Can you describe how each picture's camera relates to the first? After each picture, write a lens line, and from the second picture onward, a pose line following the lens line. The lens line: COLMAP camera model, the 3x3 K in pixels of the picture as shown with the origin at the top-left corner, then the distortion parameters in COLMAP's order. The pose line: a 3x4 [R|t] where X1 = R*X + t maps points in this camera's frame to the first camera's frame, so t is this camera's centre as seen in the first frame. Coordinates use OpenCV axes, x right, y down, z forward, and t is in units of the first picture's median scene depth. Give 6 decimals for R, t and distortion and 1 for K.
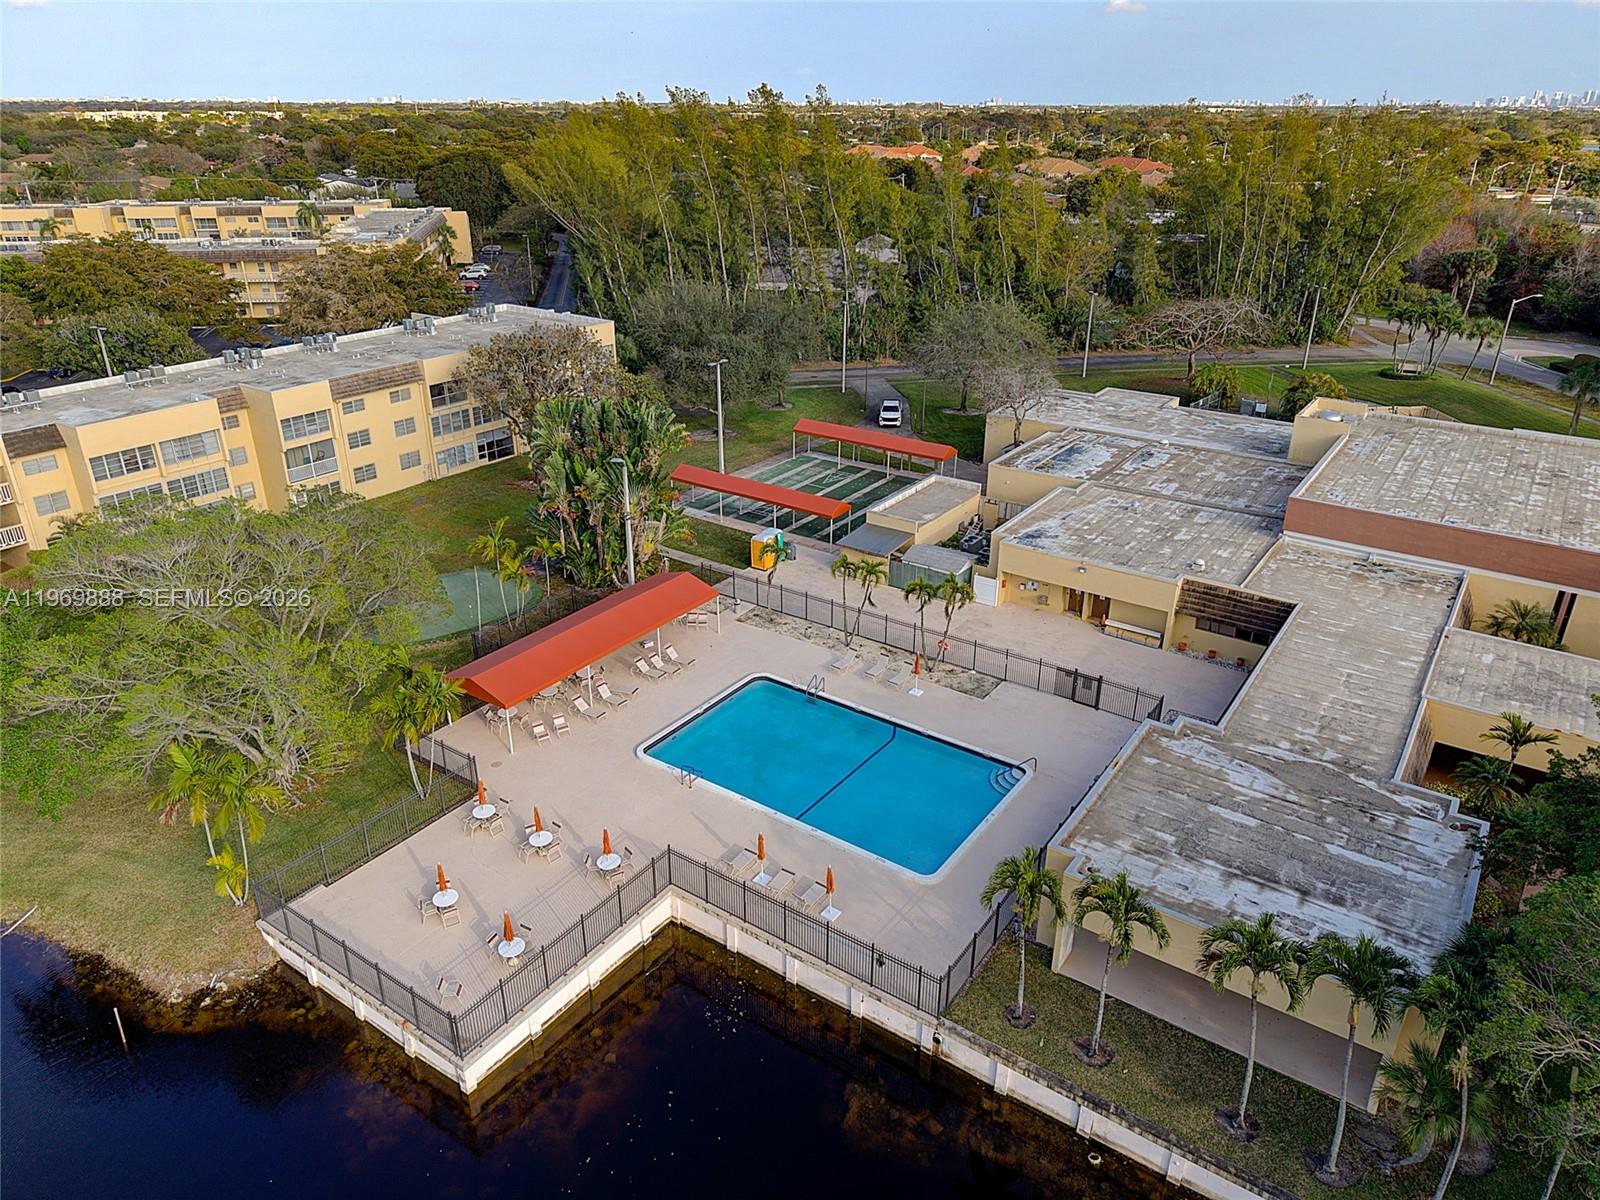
lens RADIAL K [[1066.0, 0, 803.9], [0, 1066.0, 601.4], [0, 0, 1]] dist [0.038315, -0.045426]
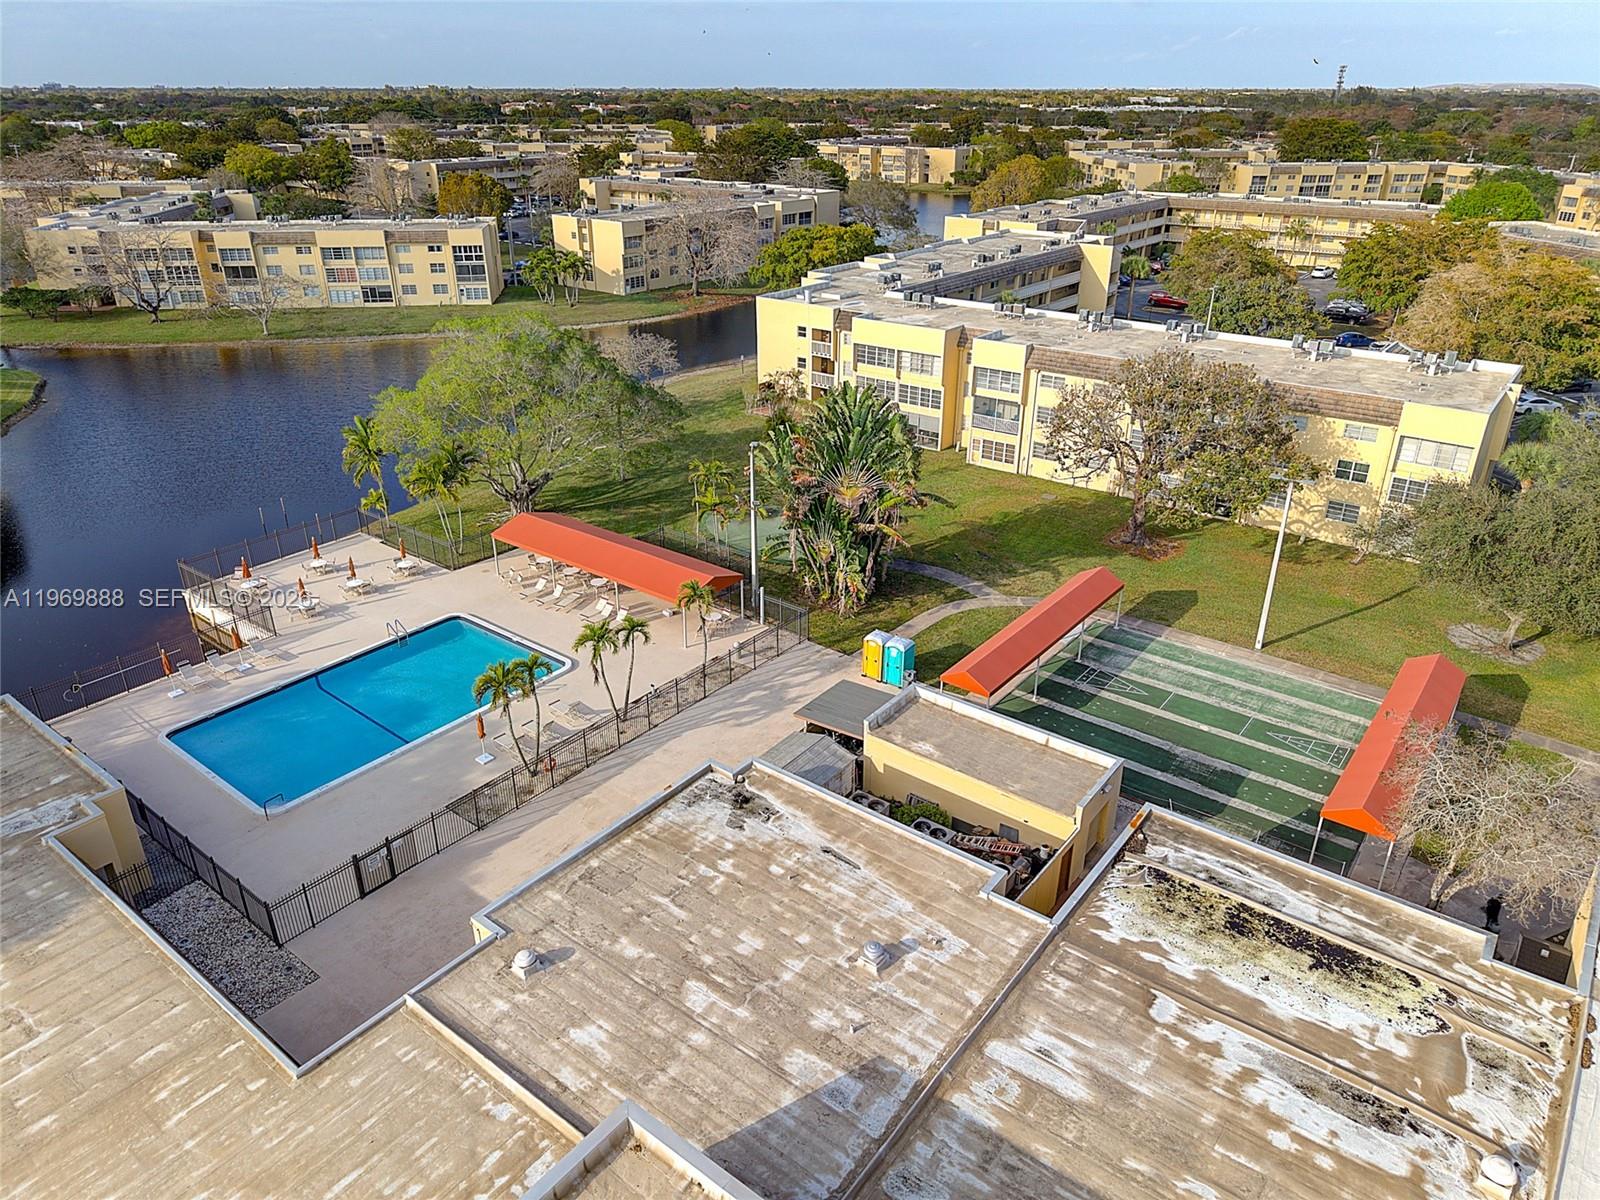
lens RADIAL K [[1066.0, 0, 803.9], [0, 1066.0, 601.4], [0, 0, 1]] dist [0.038315, -0.045426]
pose [[-0.049179, 0.428951, -0.901988, 0.605133], [-0.421156, 0.809964, 0.408150, -0.350553], [0.905654, 0.399950, 0.140822, 0.801217]]
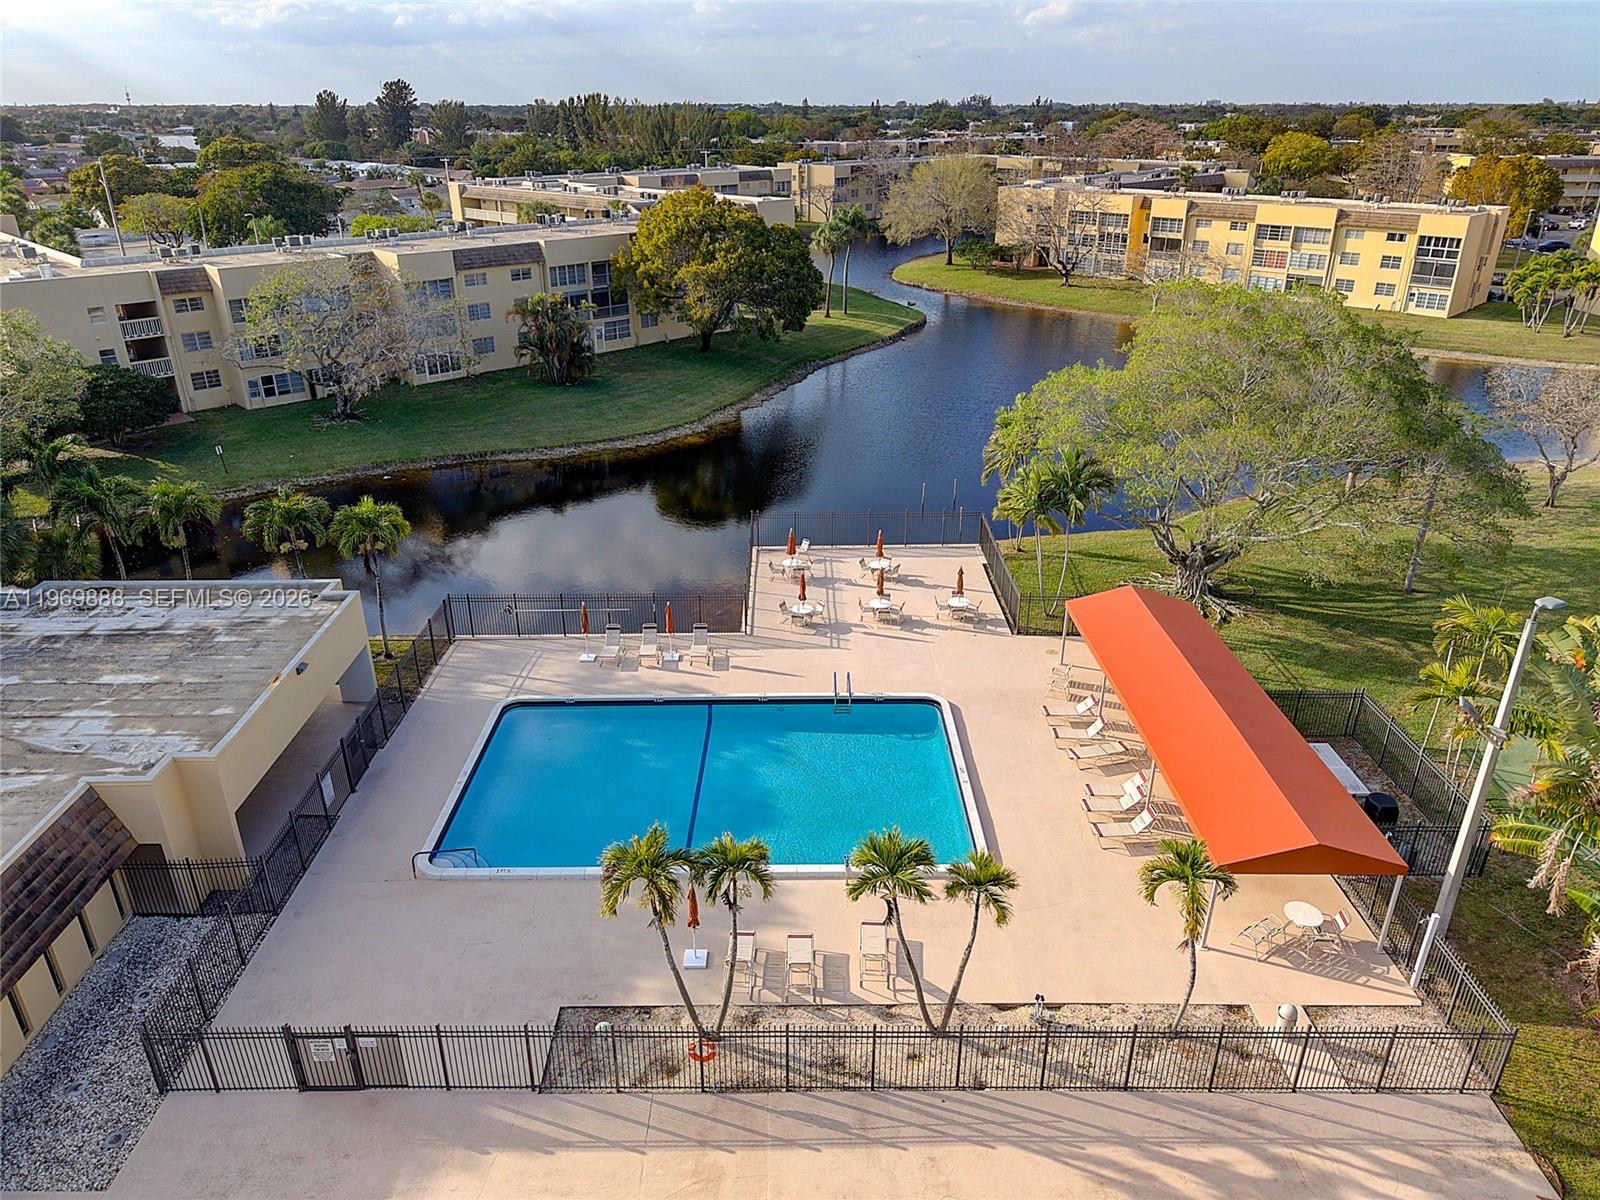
lens RADIAL K [[1066.0, 0, 803.9], [0, 1066.0, 601.4], [0, 0, 1]] dist [0.038315, -0.045426]
pose [[-0.812576, 0.243019, -0.529776, 0.207150], [-0.246582, 0.680253, 0.690256, -0.282387], [0.528127, 0.691519, -0.492832, 0.875369]]
